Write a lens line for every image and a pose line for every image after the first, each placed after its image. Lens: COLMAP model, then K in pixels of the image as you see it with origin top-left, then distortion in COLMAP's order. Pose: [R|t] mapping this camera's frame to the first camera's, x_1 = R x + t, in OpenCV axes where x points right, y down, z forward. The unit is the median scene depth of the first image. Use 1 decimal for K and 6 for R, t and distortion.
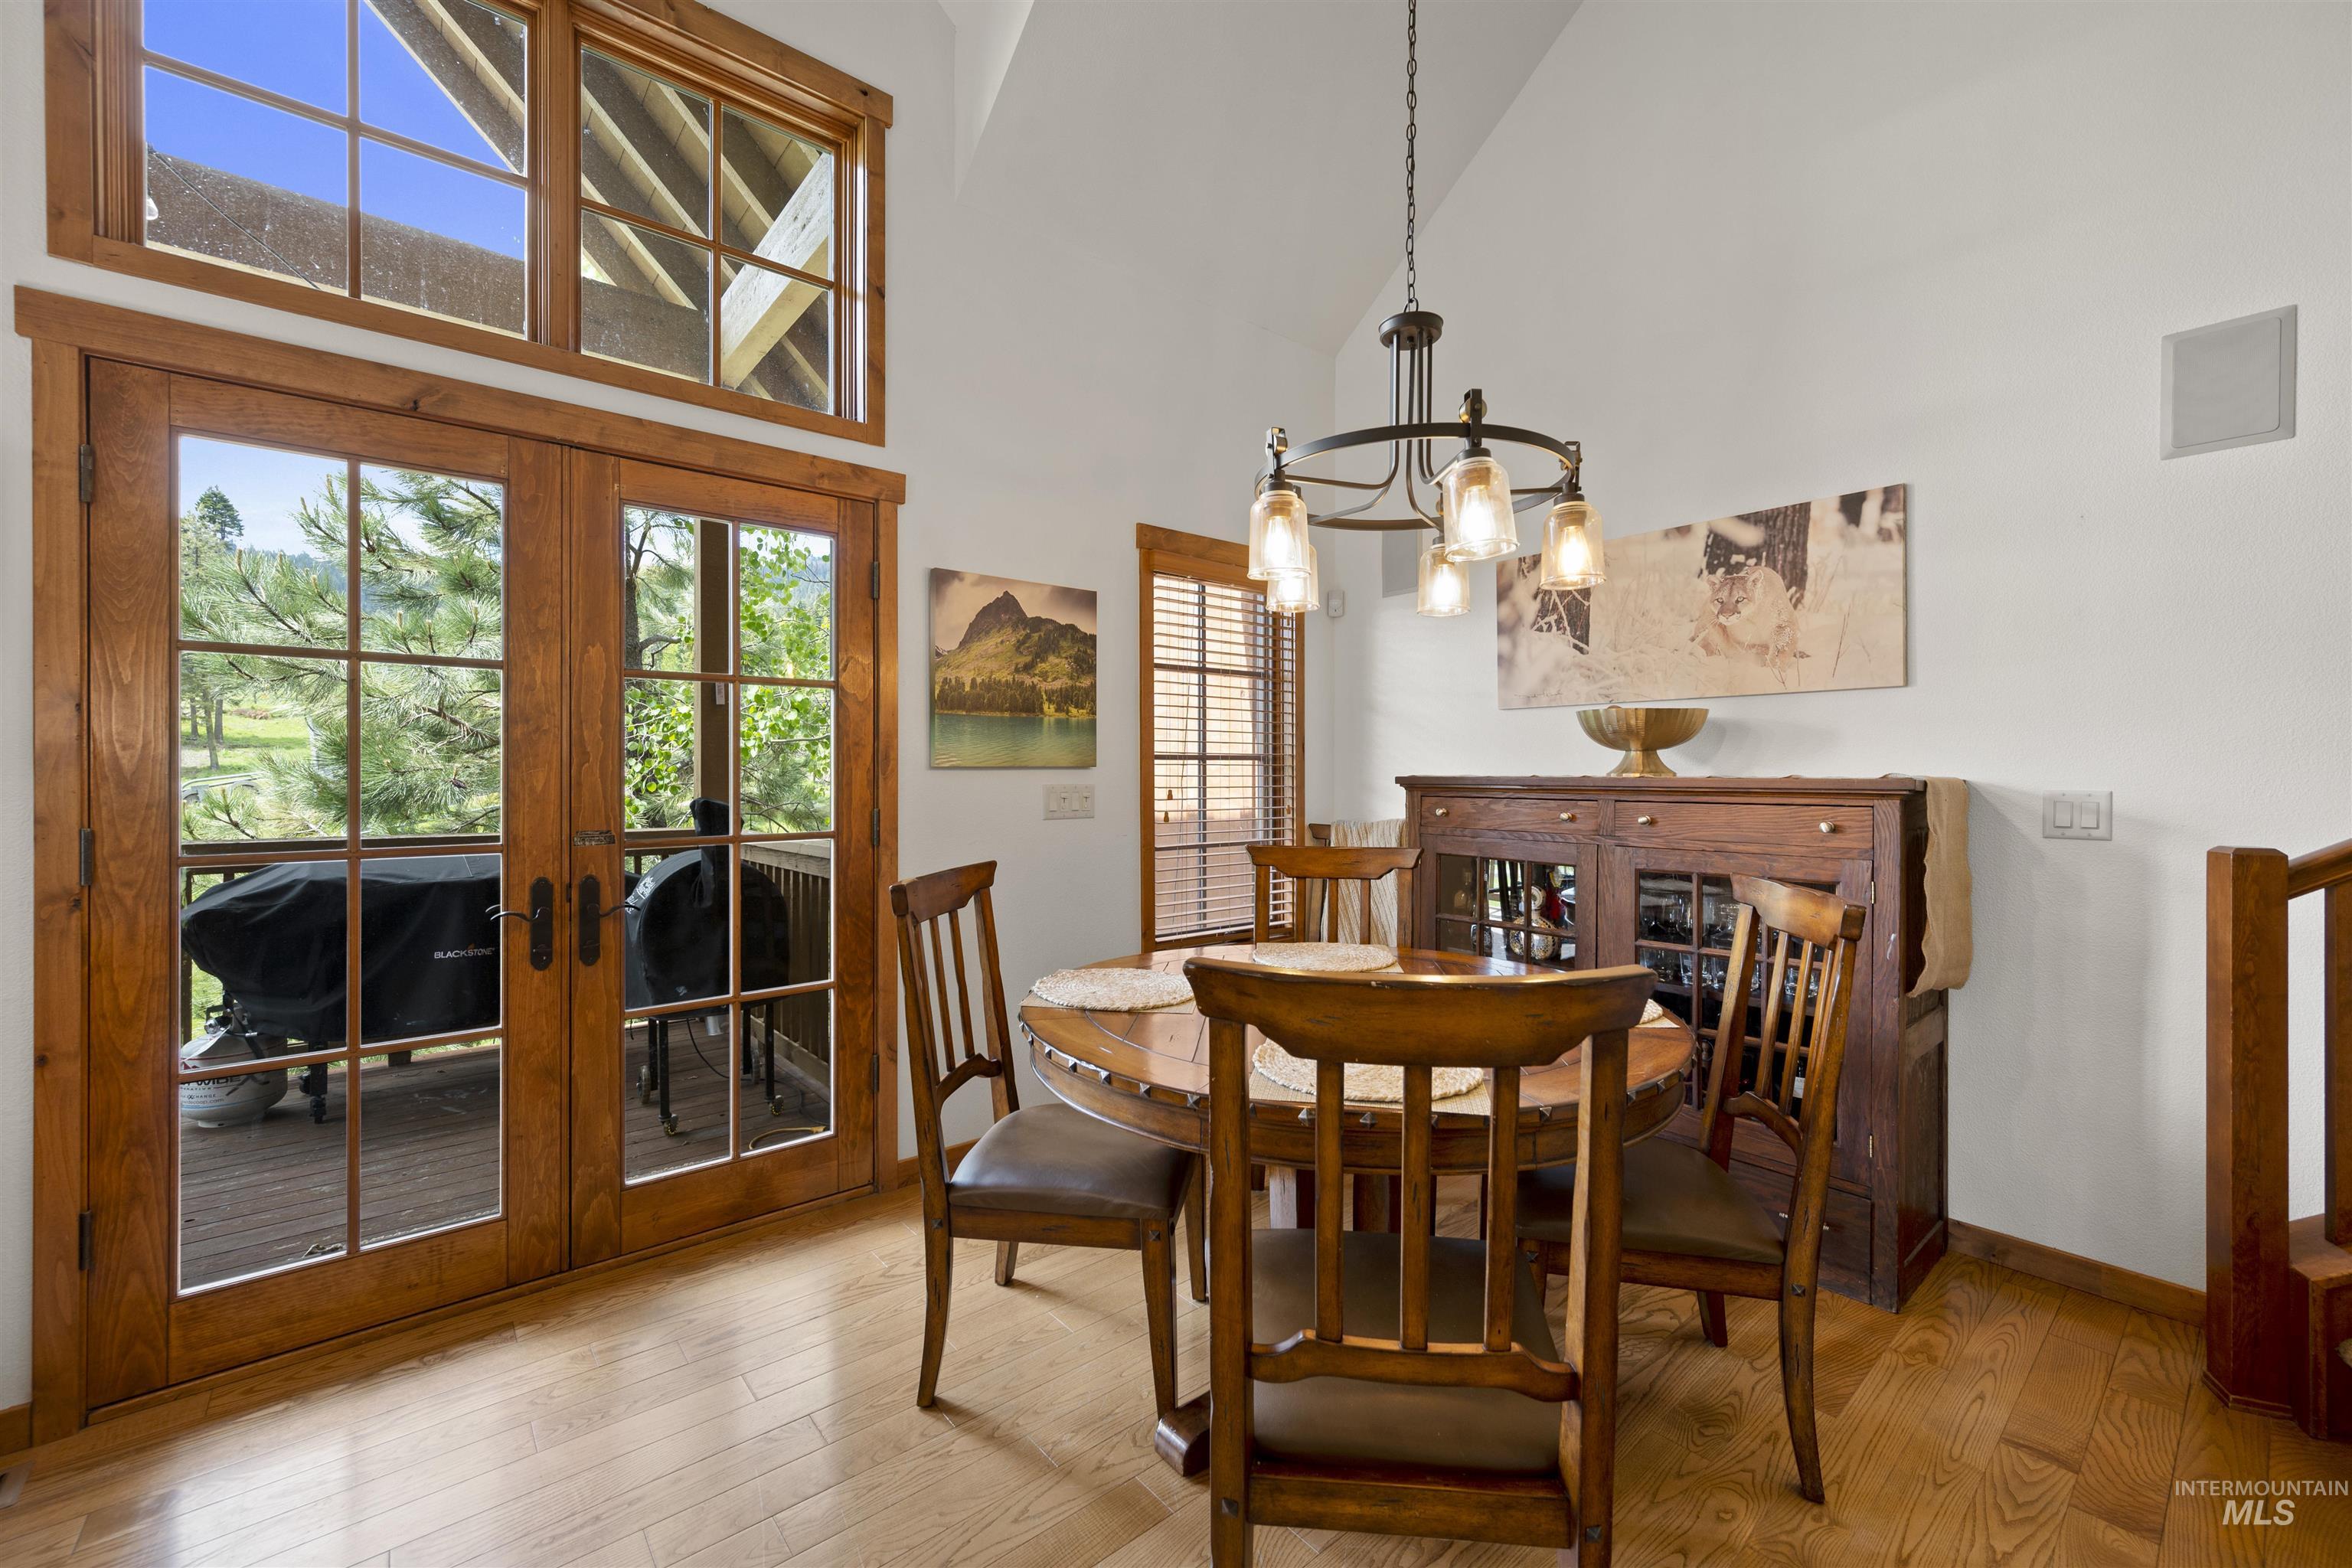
lens RADIAL K [[946.2, 0, 1182.1], [0, 946.2, 773.7], [0, 0, 1]] dist [0.002544, 0.000308]
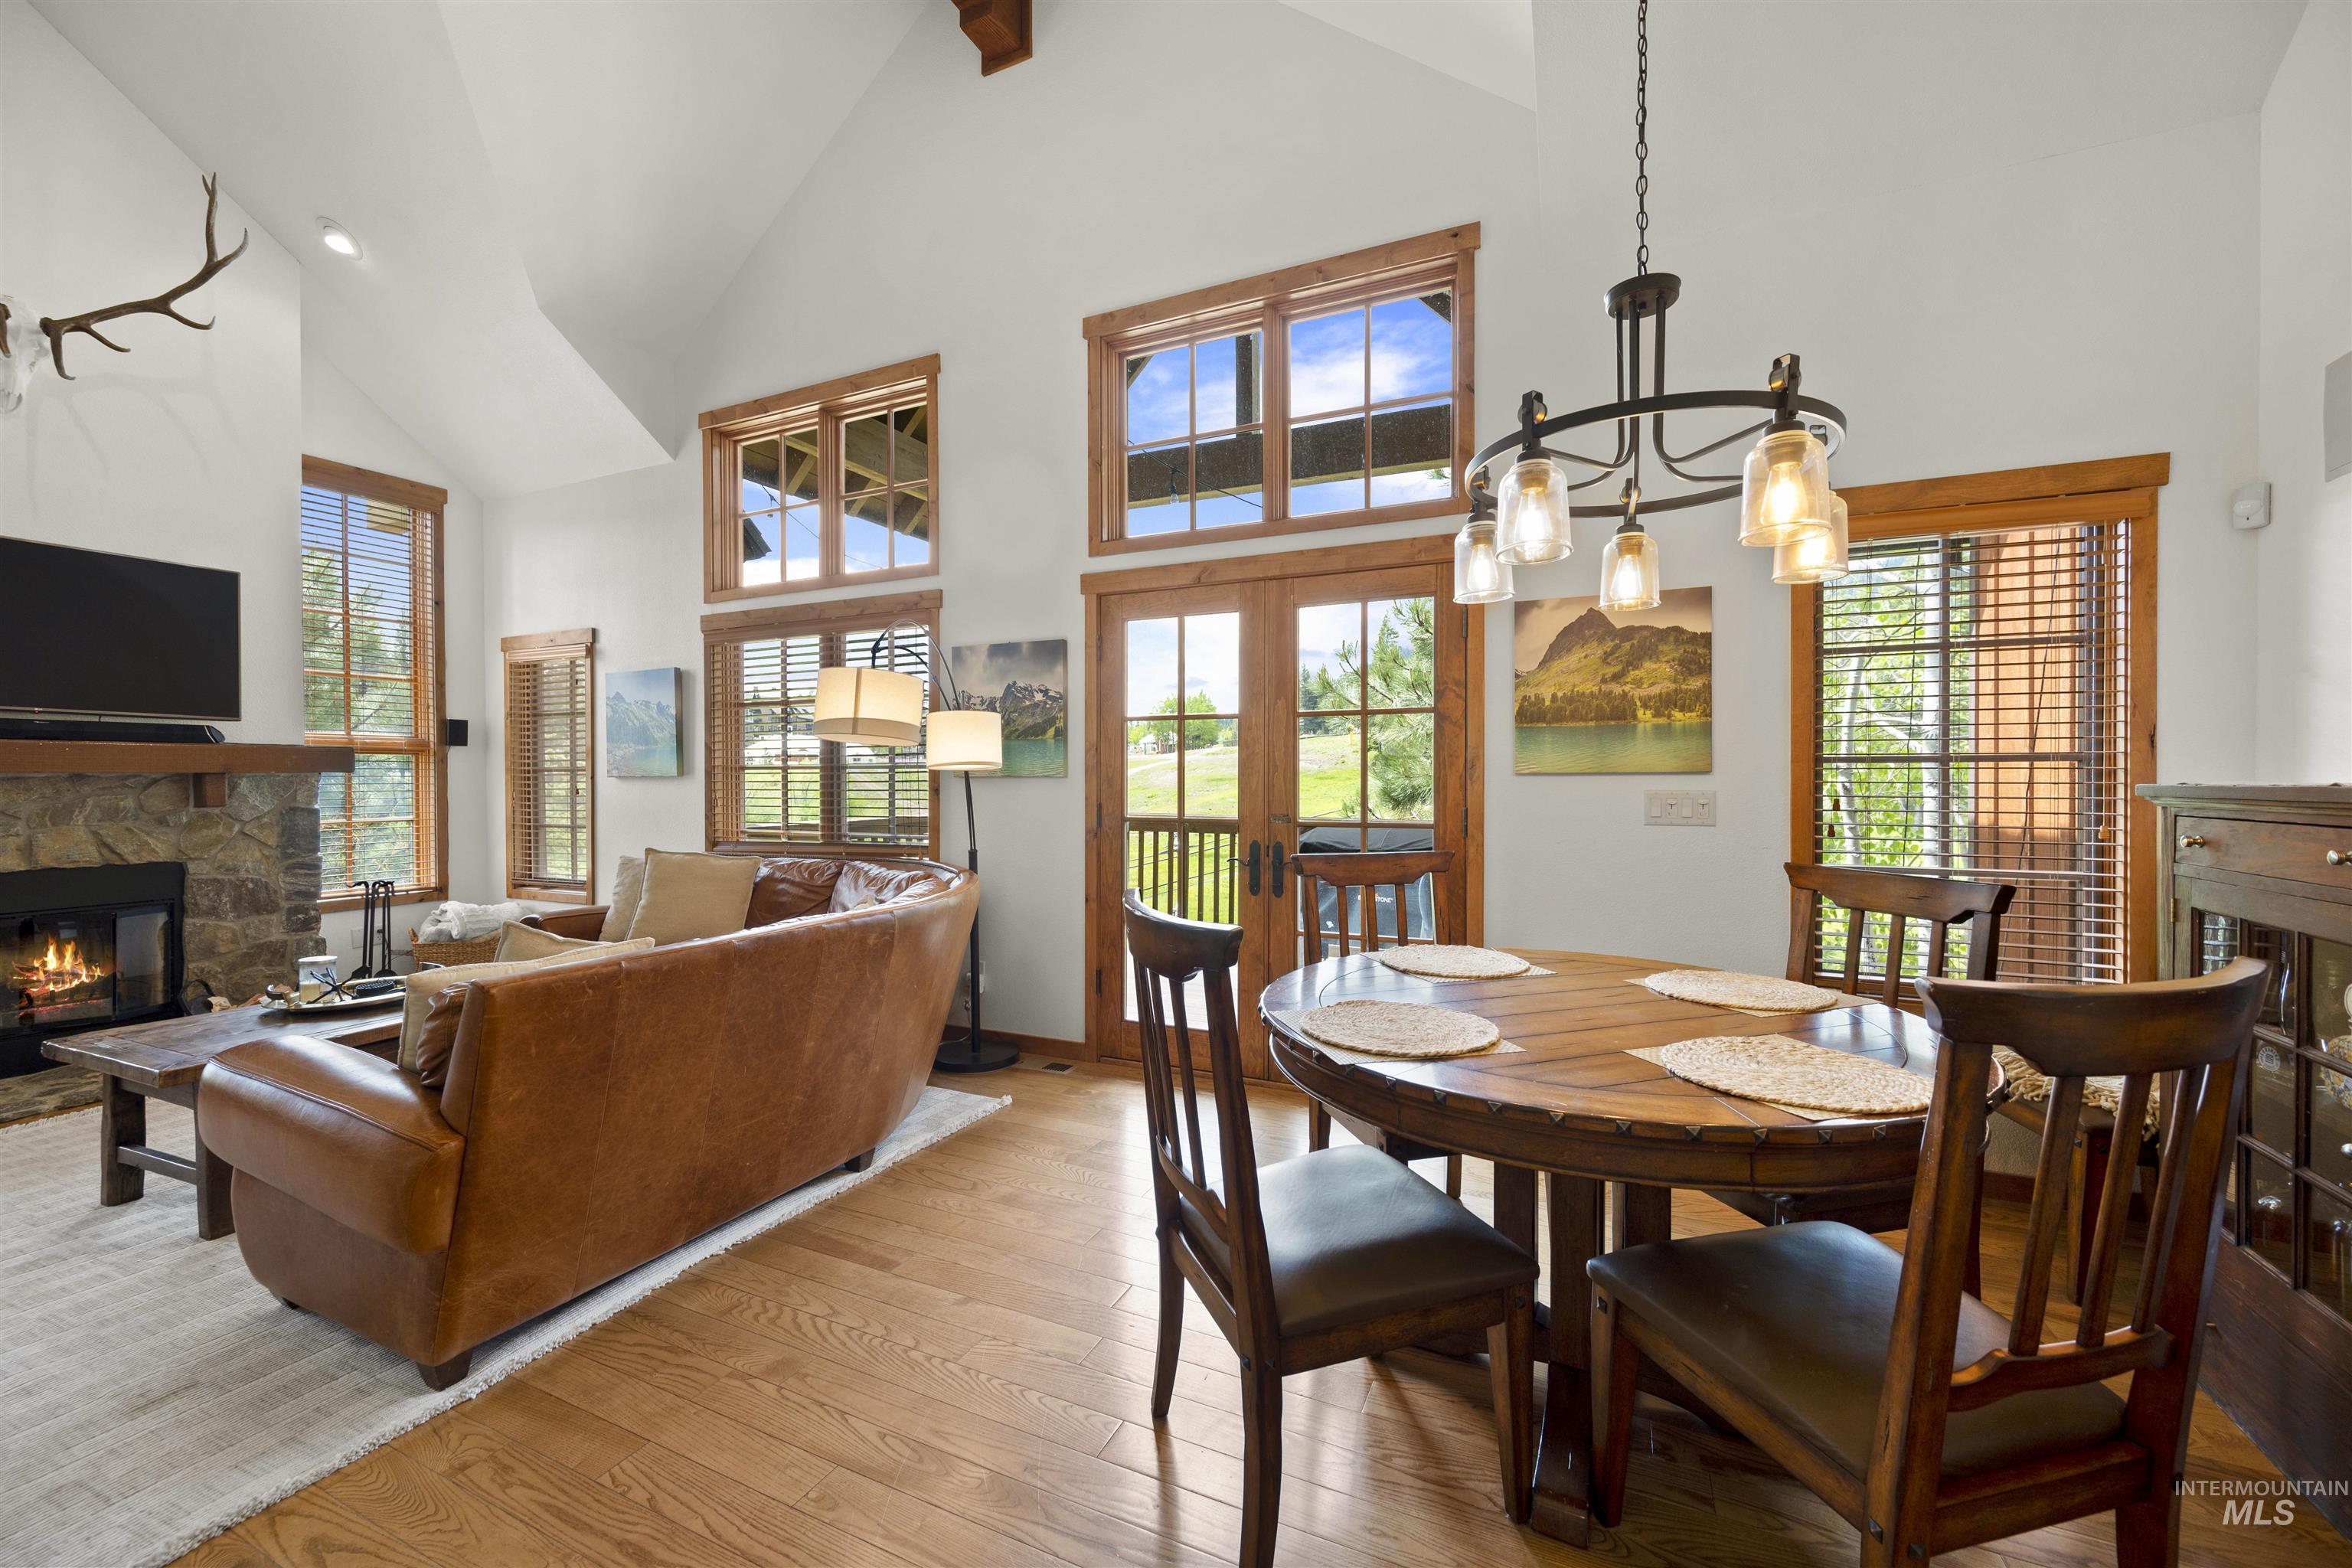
lens RADIAL K [[921.5, 0, 1176.0], [0, 921.5, 784.0], [0, 0, 1]] dist [-0.000306, 0.000042]
pose [[0.417752, 0.006426, -0.908538, 0.681249], [-0.000658, 0.999977, 0.006770, -0.001743], [0.908561, -0.002231, 0.417747, 0.171779]]
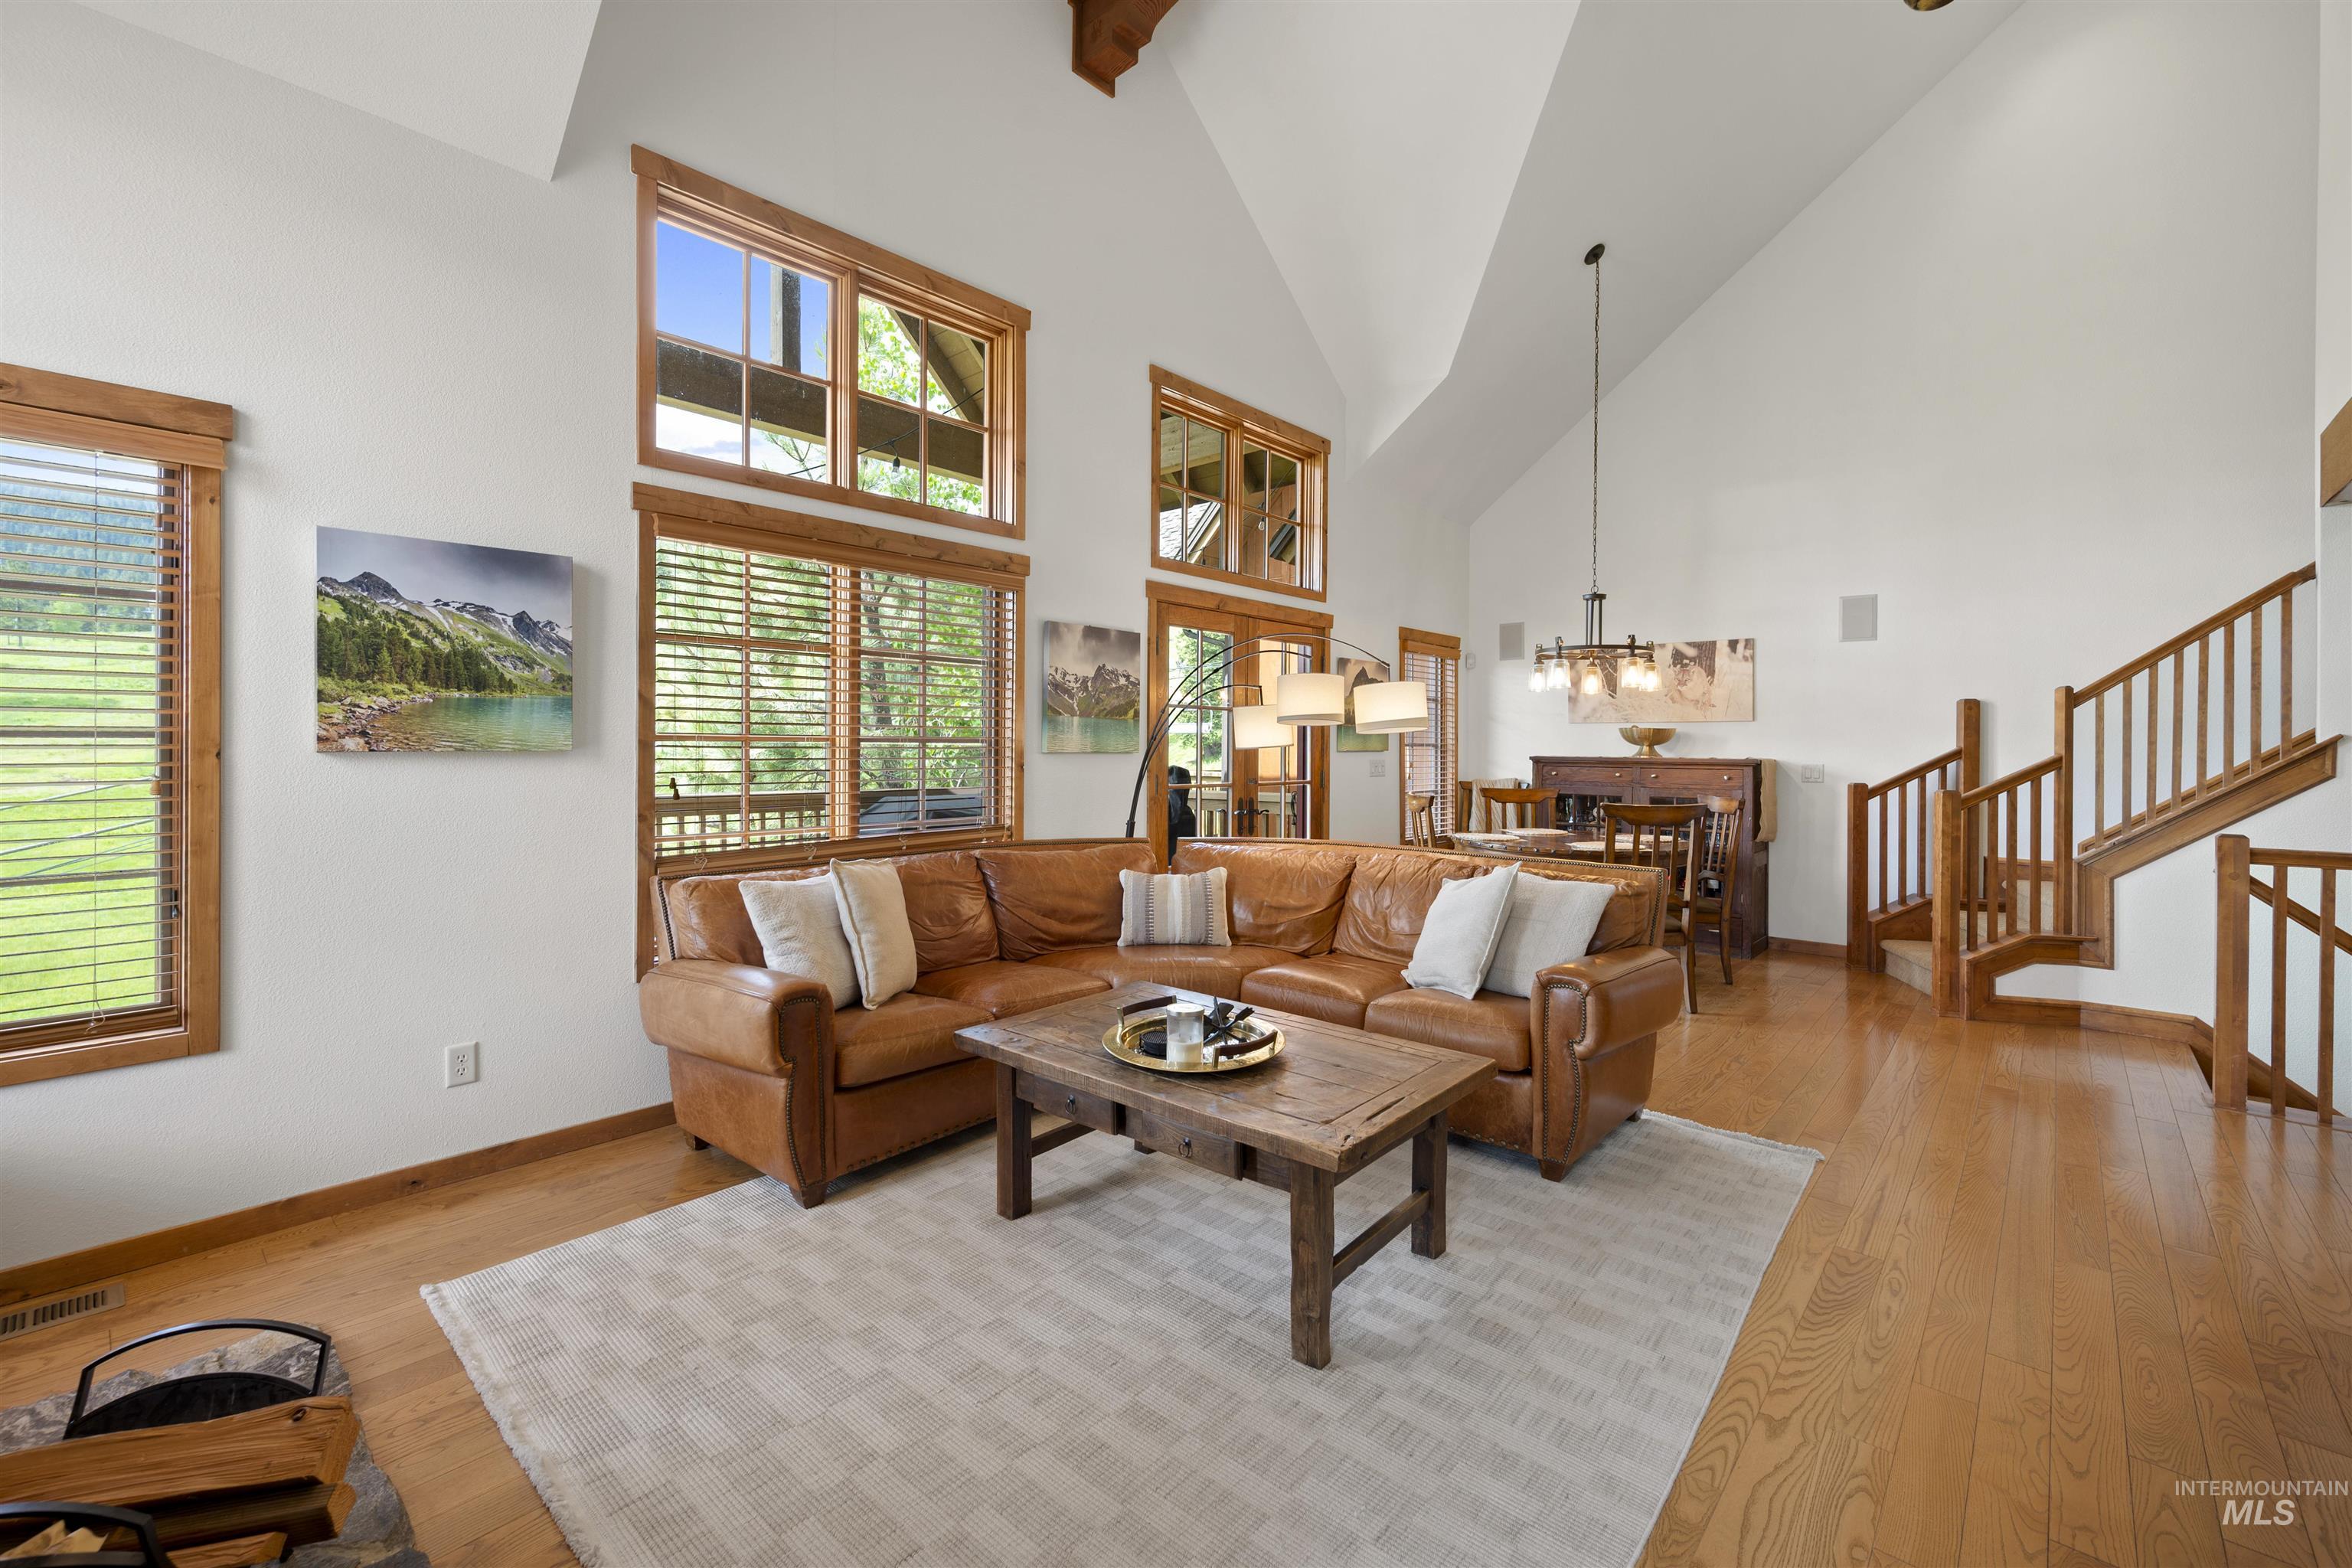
lens RADIAL K [[990.4, 0, 1202.9], [0, 990.4, 738.1], [0, 0, 1]] dist [0.008556, -0.000211]
pose [[0.987525, 0.008601, 0.157230, -1.056759], [-0.007183, 0.999928, -0.009584, -0.014263], [-0.157301, 0.008334, 0.987515, -1.325079]]
